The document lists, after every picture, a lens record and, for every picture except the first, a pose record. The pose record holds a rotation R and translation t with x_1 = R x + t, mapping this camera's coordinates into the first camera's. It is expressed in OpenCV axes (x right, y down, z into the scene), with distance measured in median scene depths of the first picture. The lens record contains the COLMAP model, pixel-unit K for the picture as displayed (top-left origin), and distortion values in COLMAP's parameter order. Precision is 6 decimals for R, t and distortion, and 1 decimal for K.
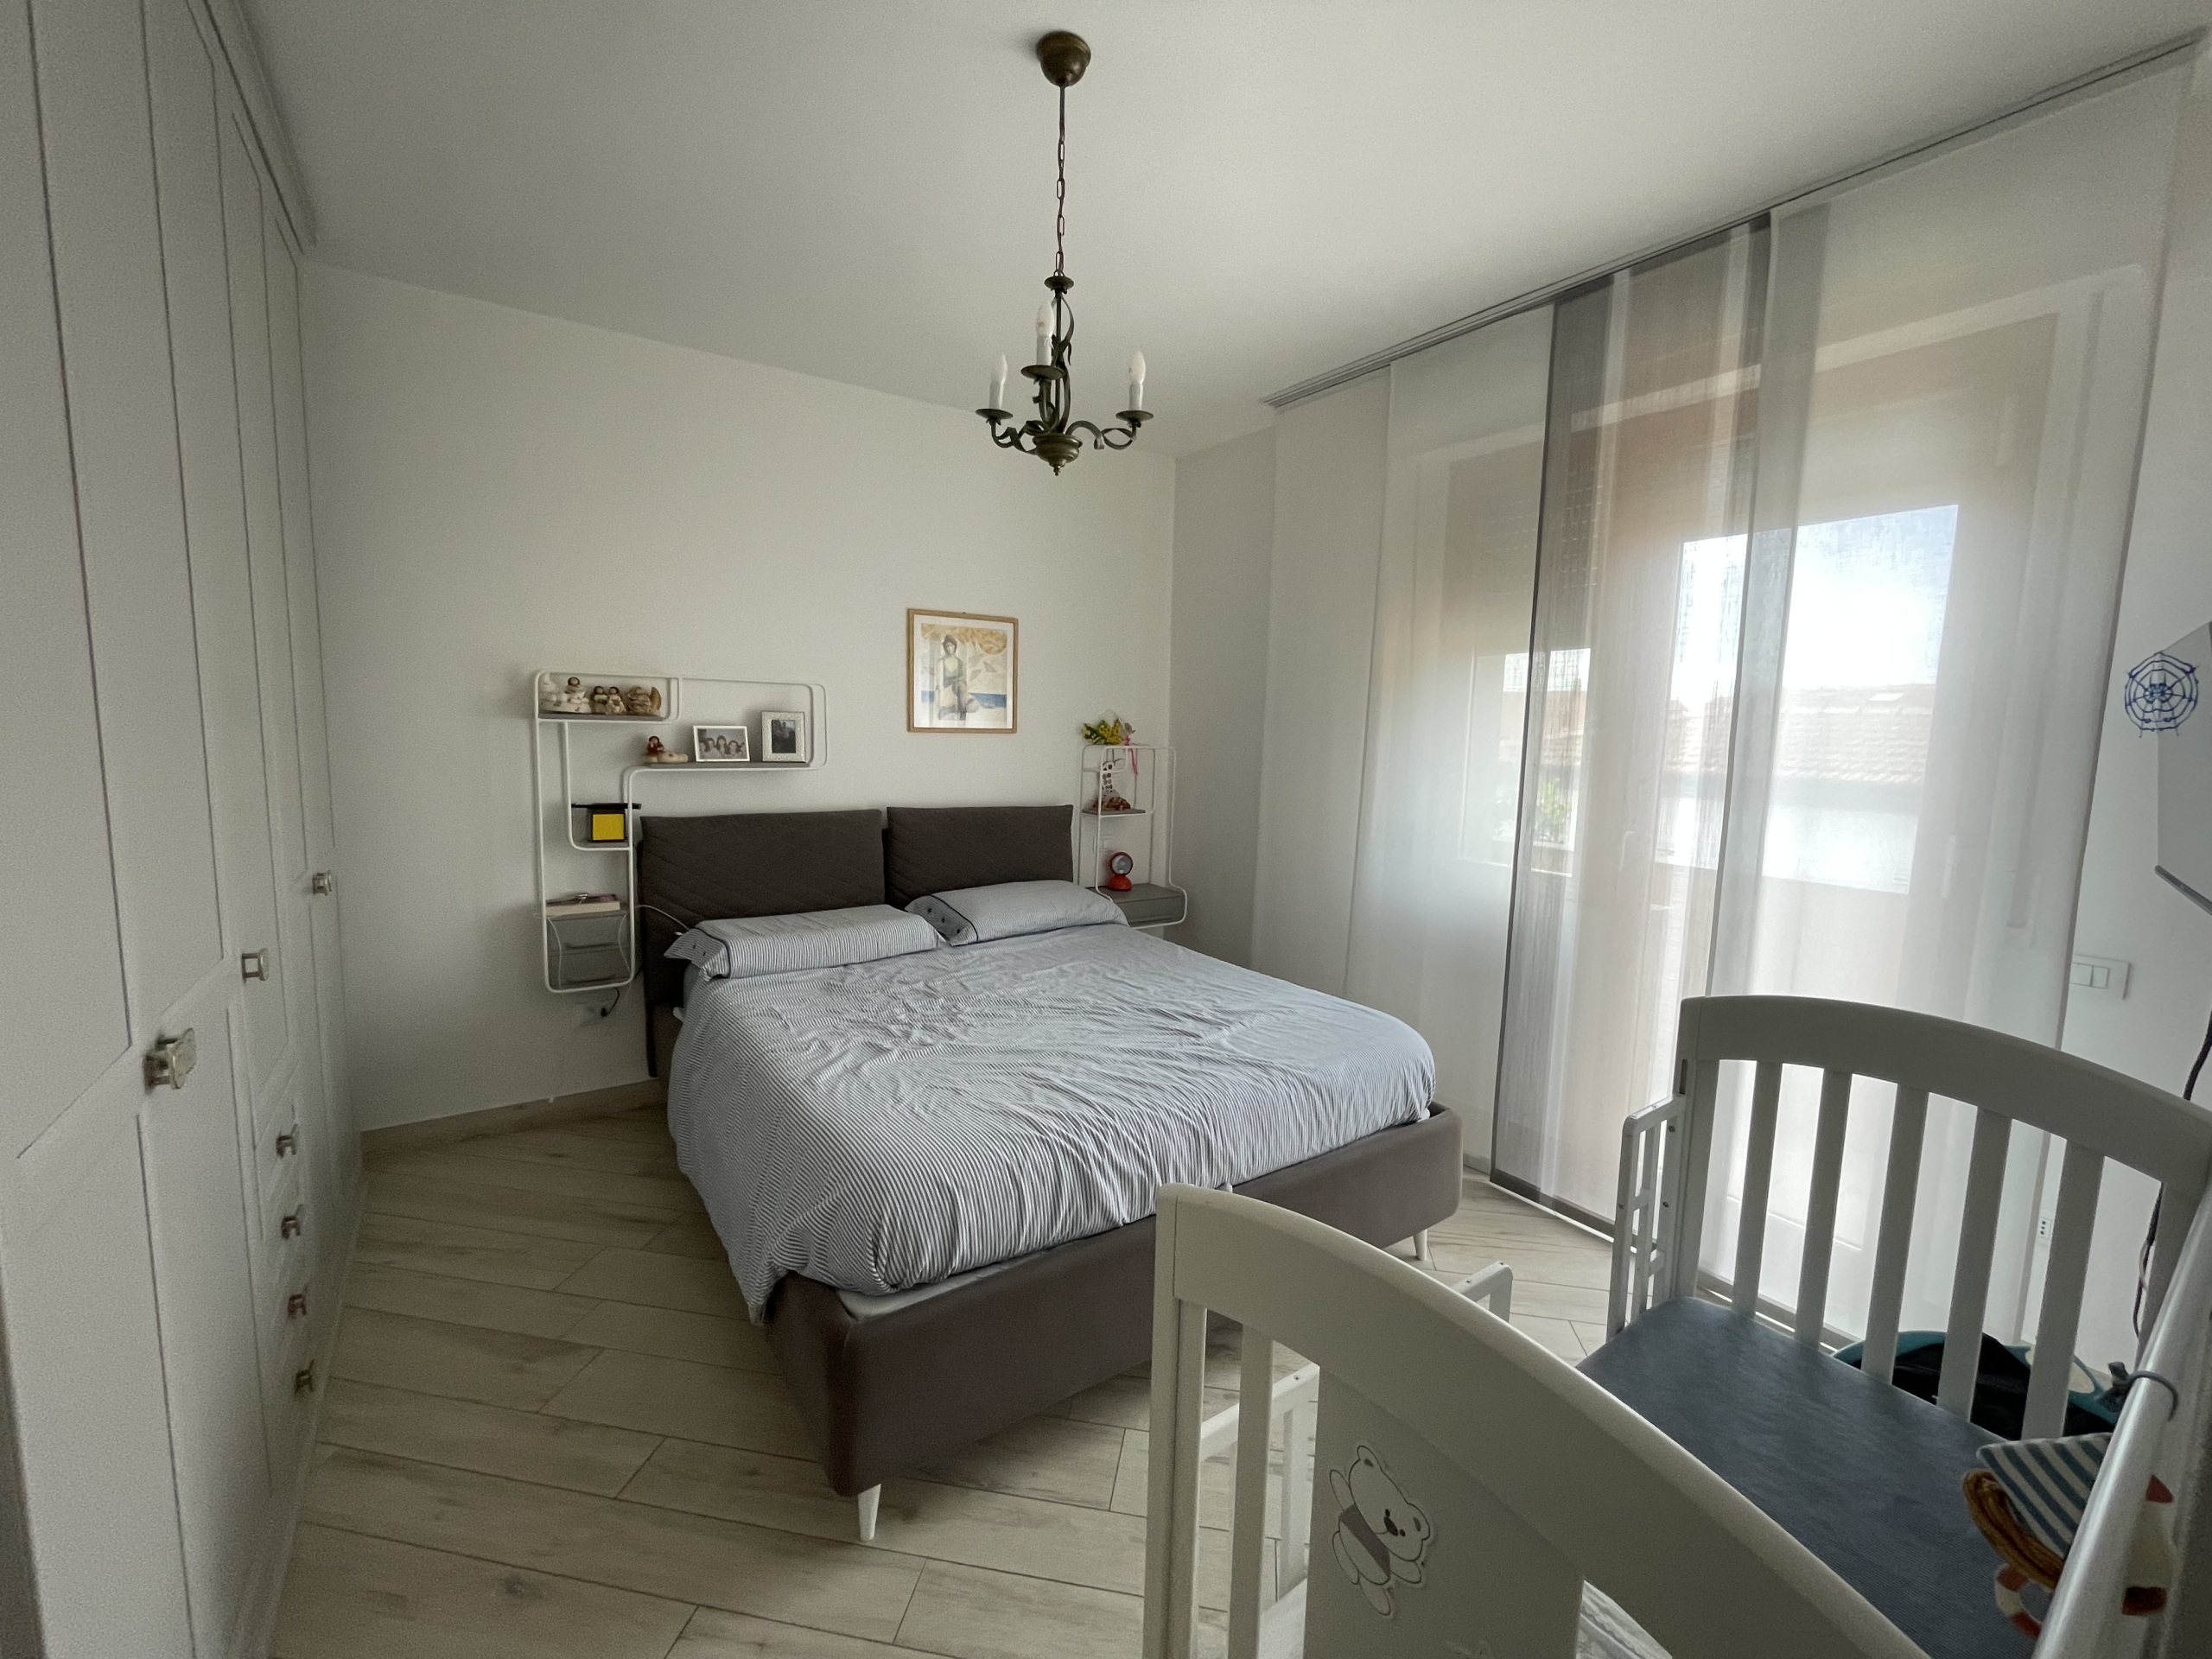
lens RADIAL K [[893.9, 0, 1102.5], [0, 893.9, 826.5], [0, 0, 1]] dist [-0.001416, 0.000094]
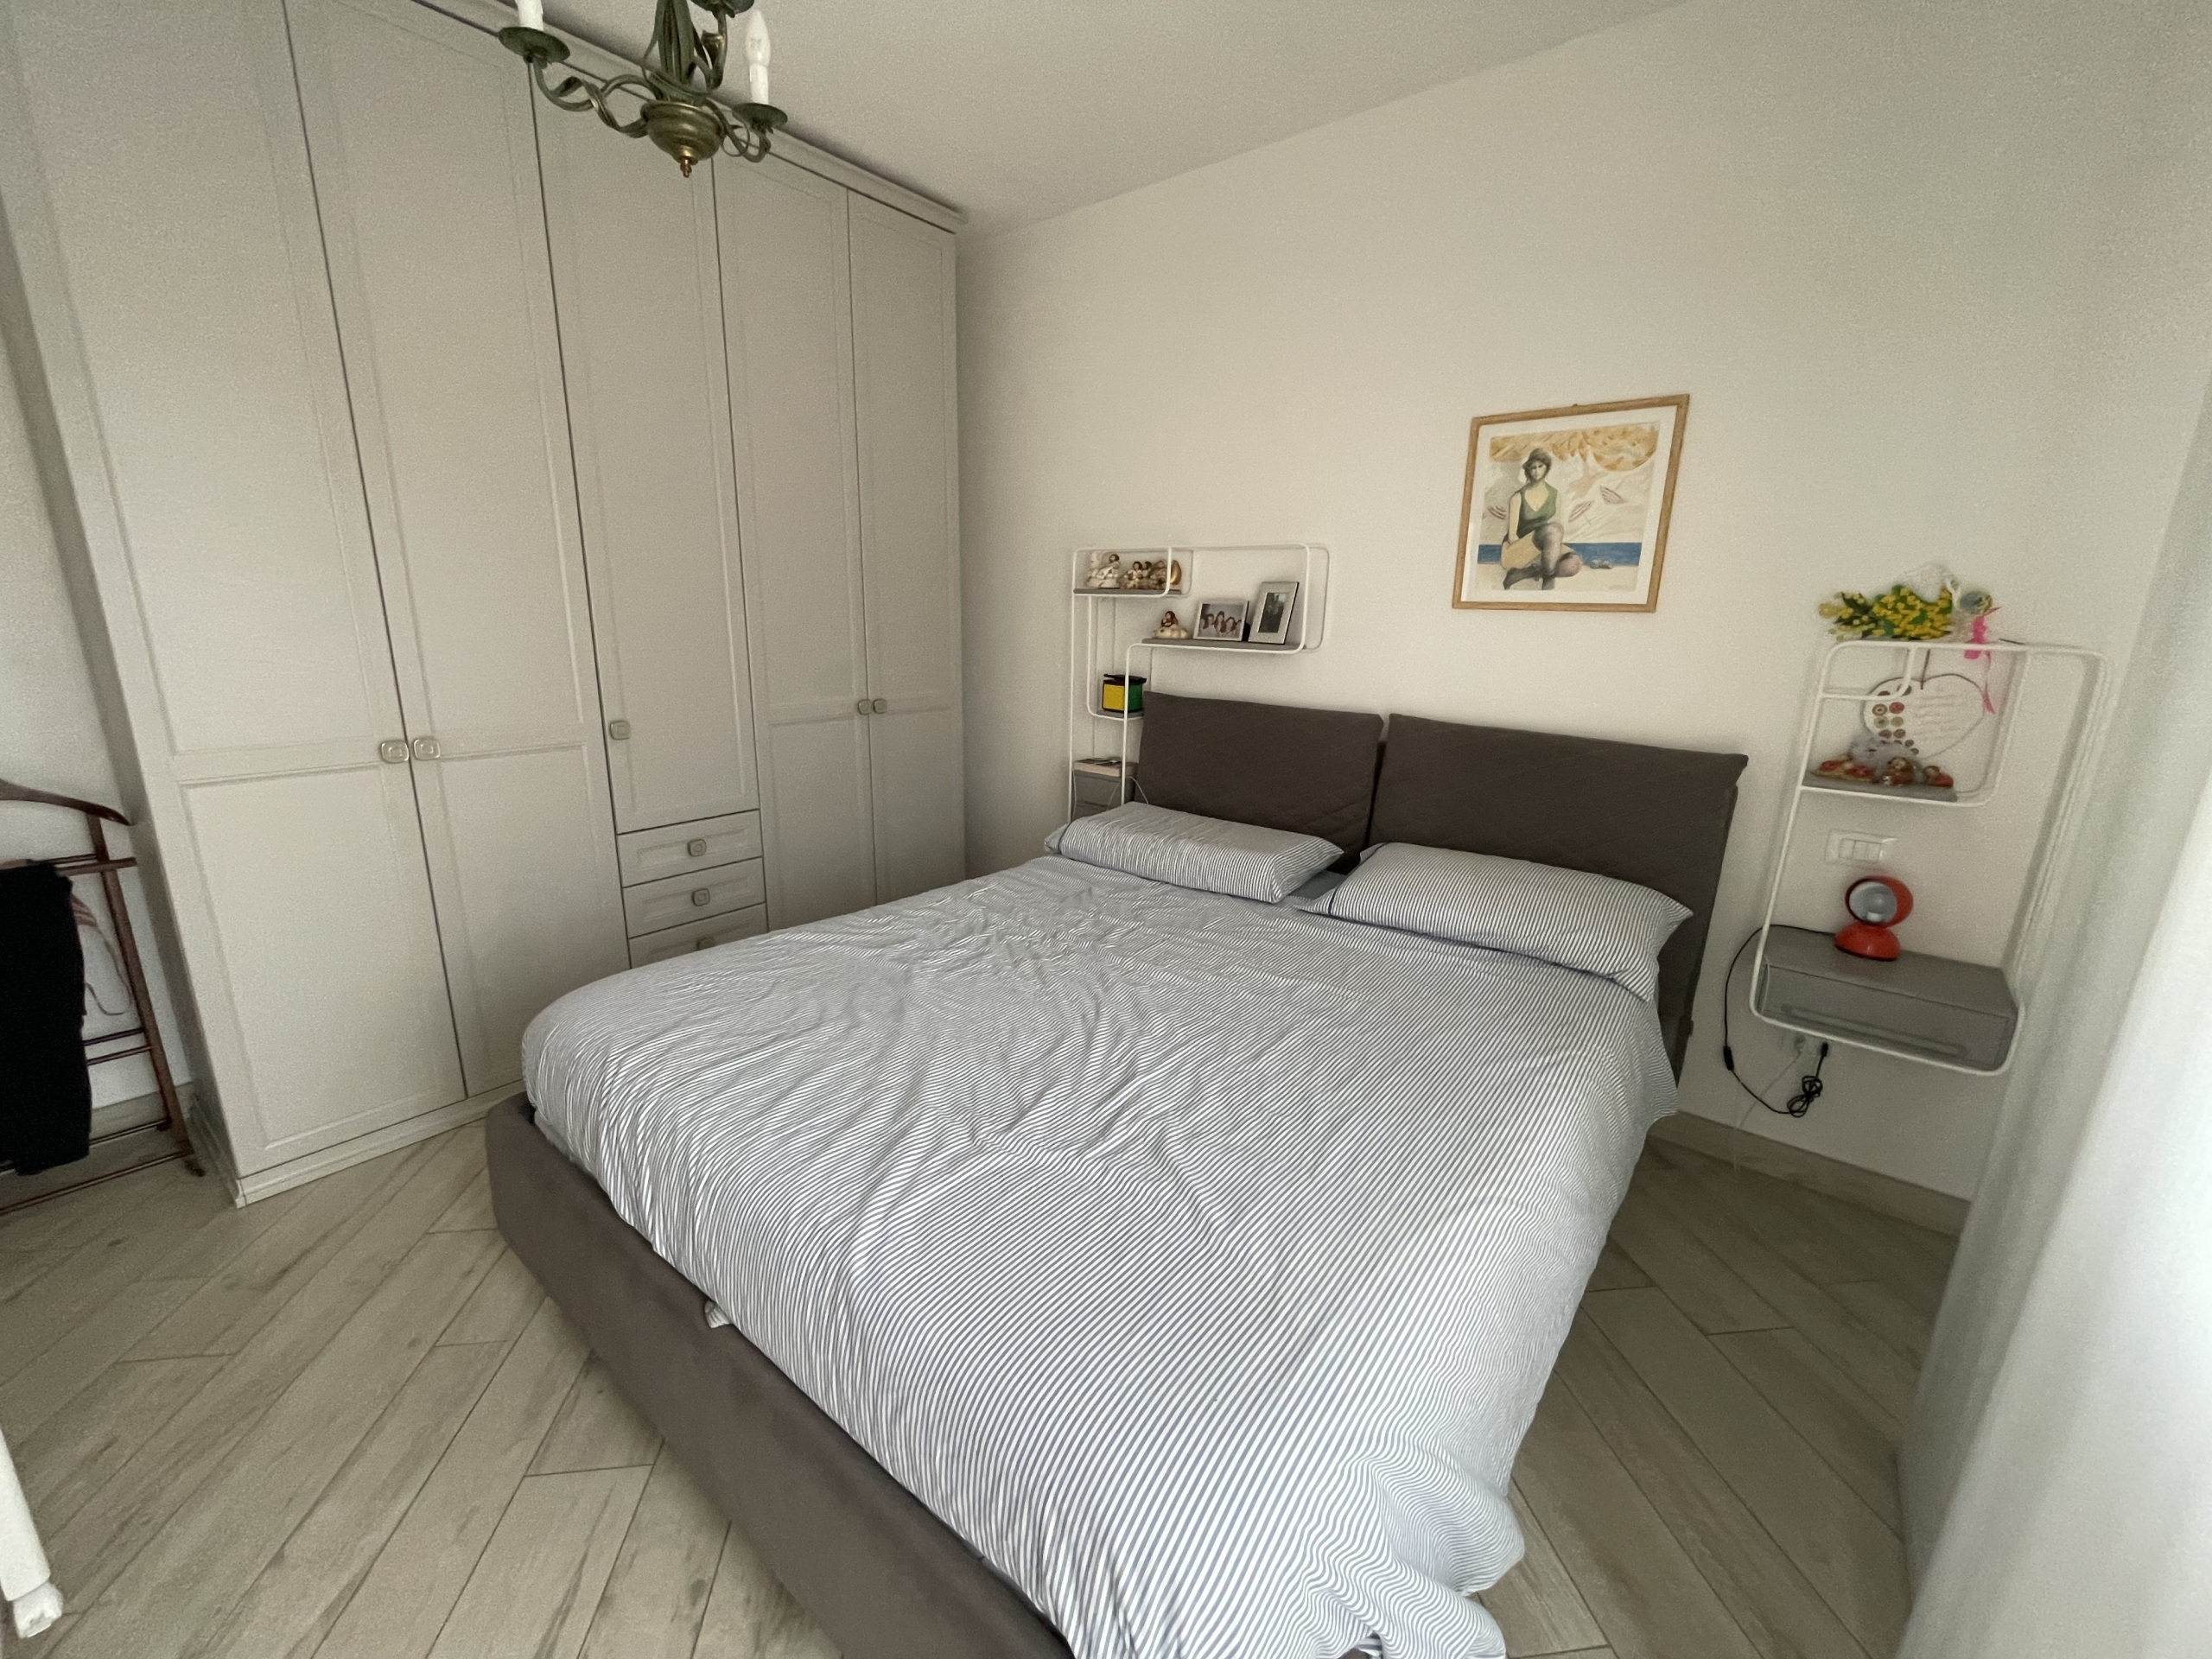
lens RADIAL K [[893.9, 0, 1099.5], [0, 893.9, 821.7], [0, 0, 1]] dist [-0.001416, 0.000094]
pose [[0.292147, 0.212623, -0.932438, 0.389678], [-0.121051, 0.975353, 0.184482, -0.041437], [0.948682, 0.058977, 0.310685, 0.557655]]
